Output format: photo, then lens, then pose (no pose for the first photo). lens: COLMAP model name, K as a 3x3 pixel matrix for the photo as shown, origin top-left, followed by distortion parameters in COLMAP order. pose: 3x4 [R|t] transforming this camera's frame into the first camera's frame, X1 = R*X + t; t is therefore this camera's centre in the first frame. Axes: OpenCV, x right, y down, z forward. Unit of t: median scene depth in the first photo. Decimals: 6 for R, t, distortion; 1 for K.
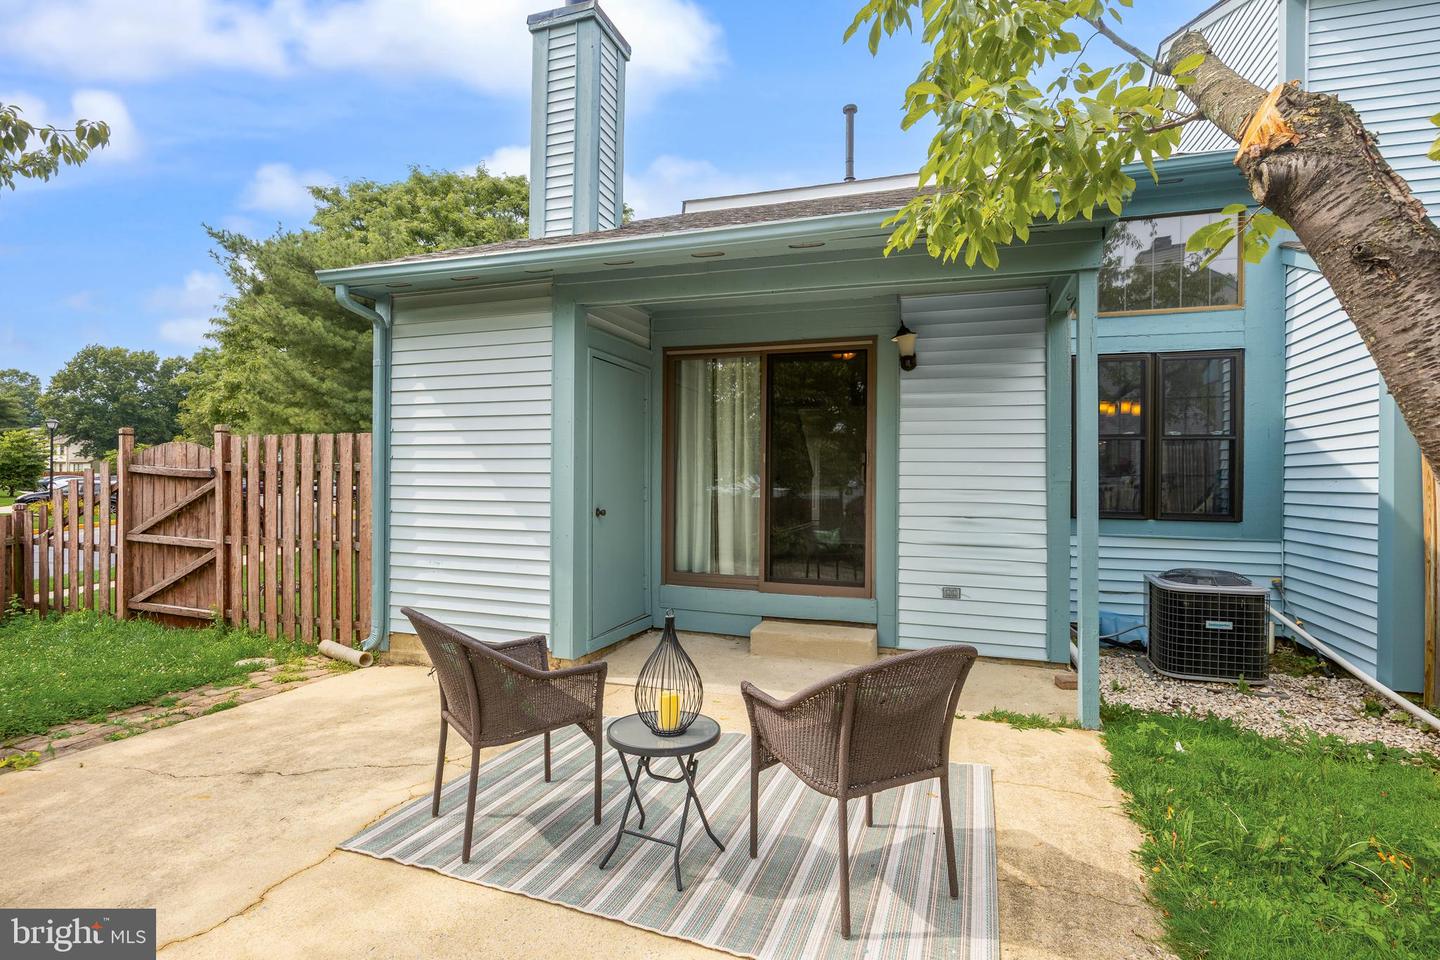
lens RADIAL K [[711.2, 0, 725.1], [0, 711.2, 471.6], [0, 0, 1]] dist [-0.009191, -0.000010]
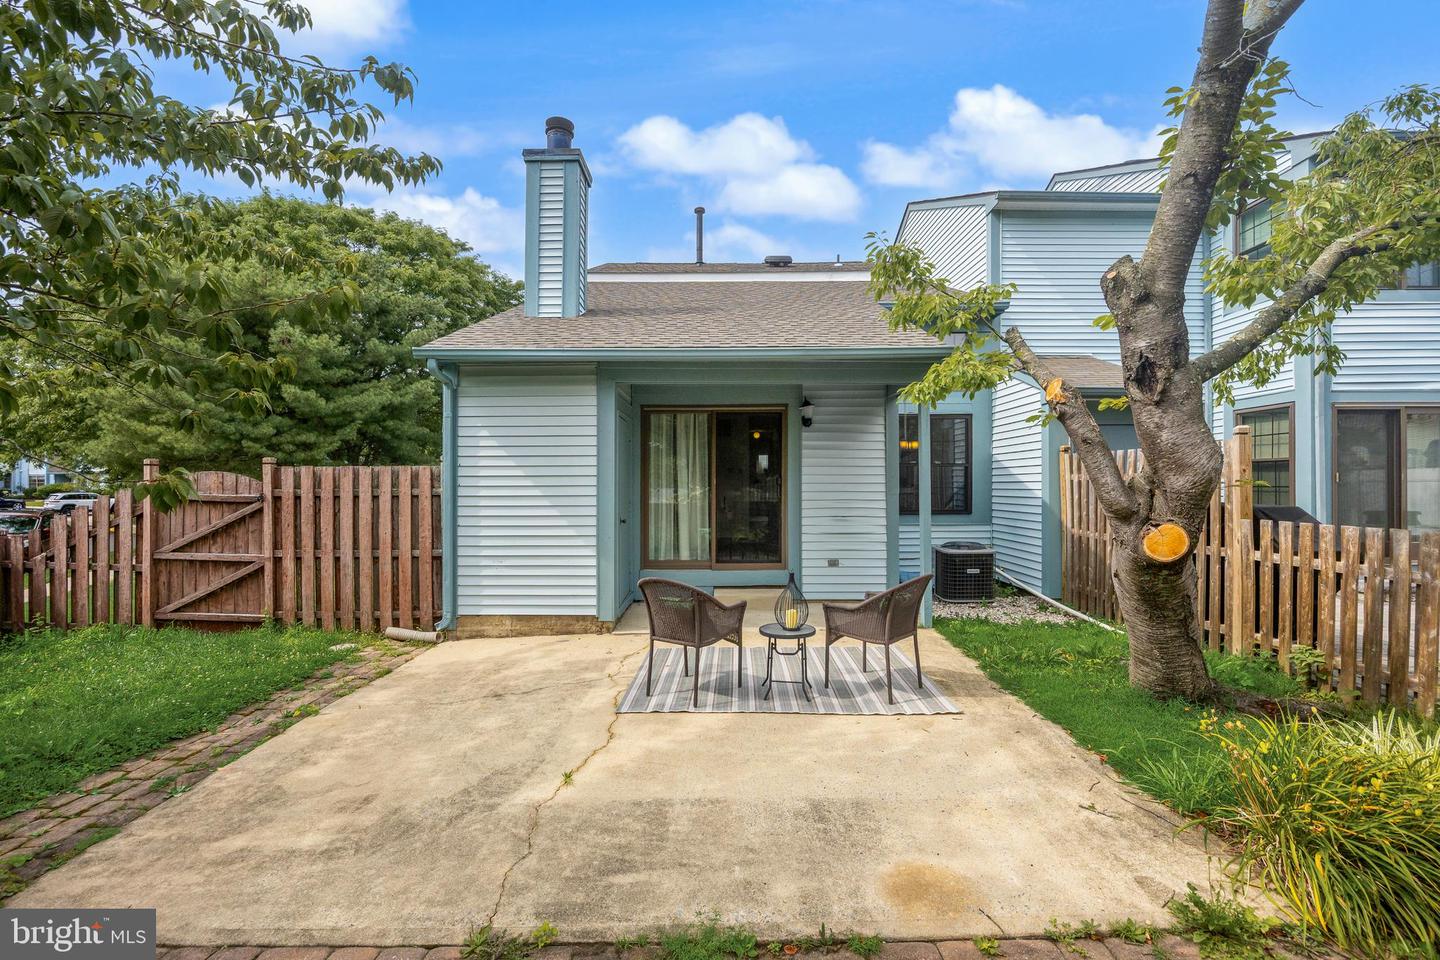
lens RADIAL K [[623.5, 0, 725.9], [0, 623.5, 478.4], [0, 0, 1]] dist [-0.018809, -0.000093]
pose [[0.946516, -0.011464, 0.322455, -0.369710], [0.010416, 0.999933, 0.004975, -0.033557], [-0.322490, -0.001350, 0.946572, -0.276649]]
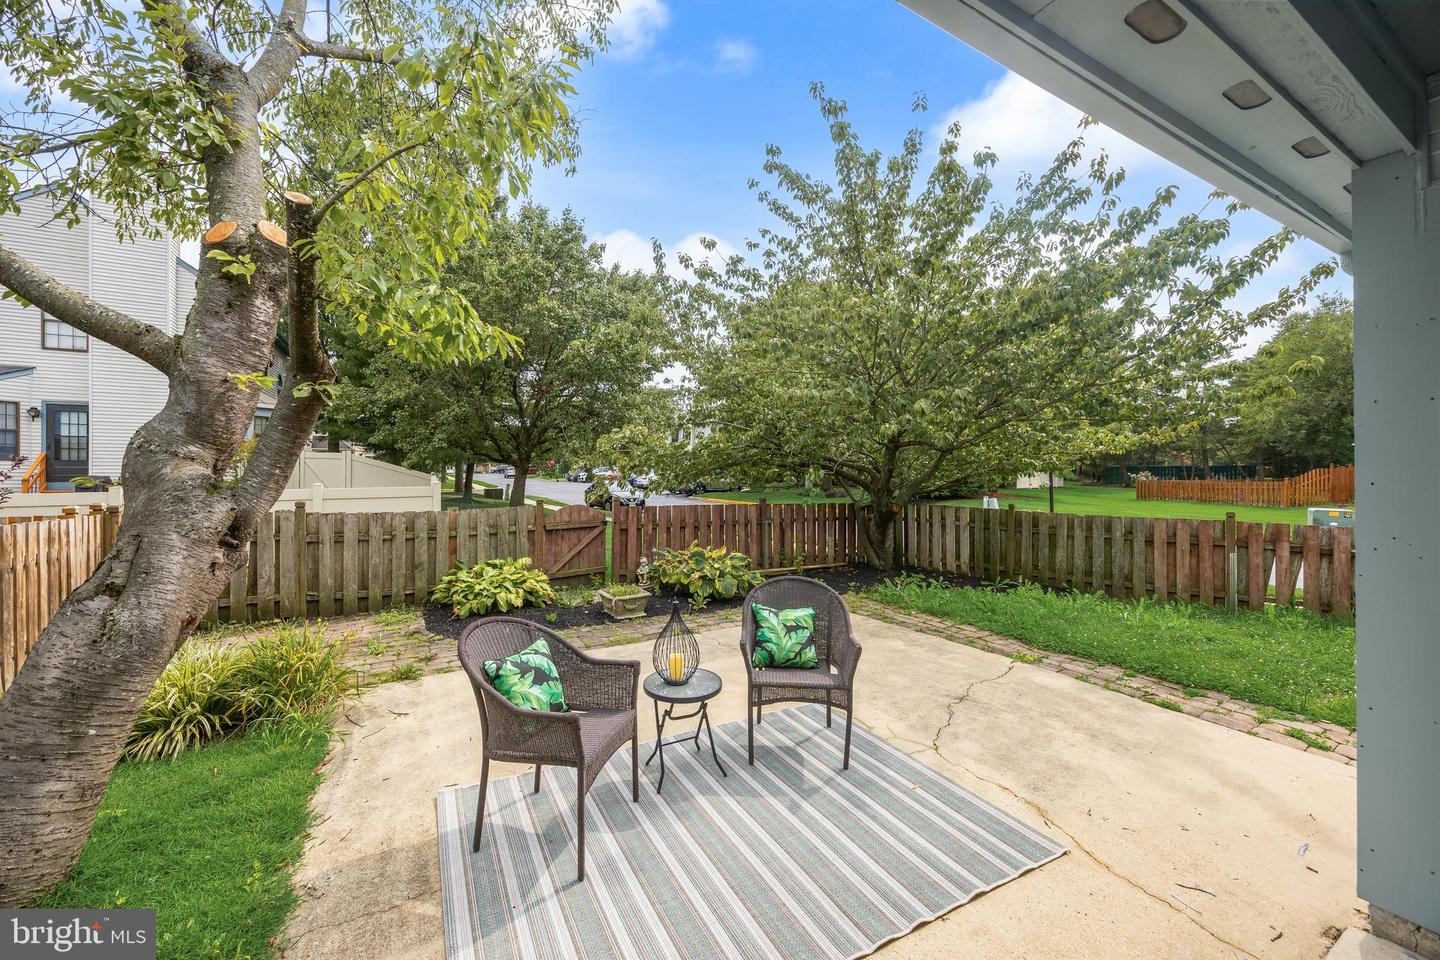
lens RADIAL K [[539.8, 0, 720.5], [0, 539.8, 475.6], [0, 0, 1]] dist [-0.010360, 0.000004]
pose [[-0.654900, -0.001077, -0.755715, 0.314961], [0.003232, 0.999986, -0.004226, -0.024489], [0.755709, -0.005210, -0.654887, 0.809660]]
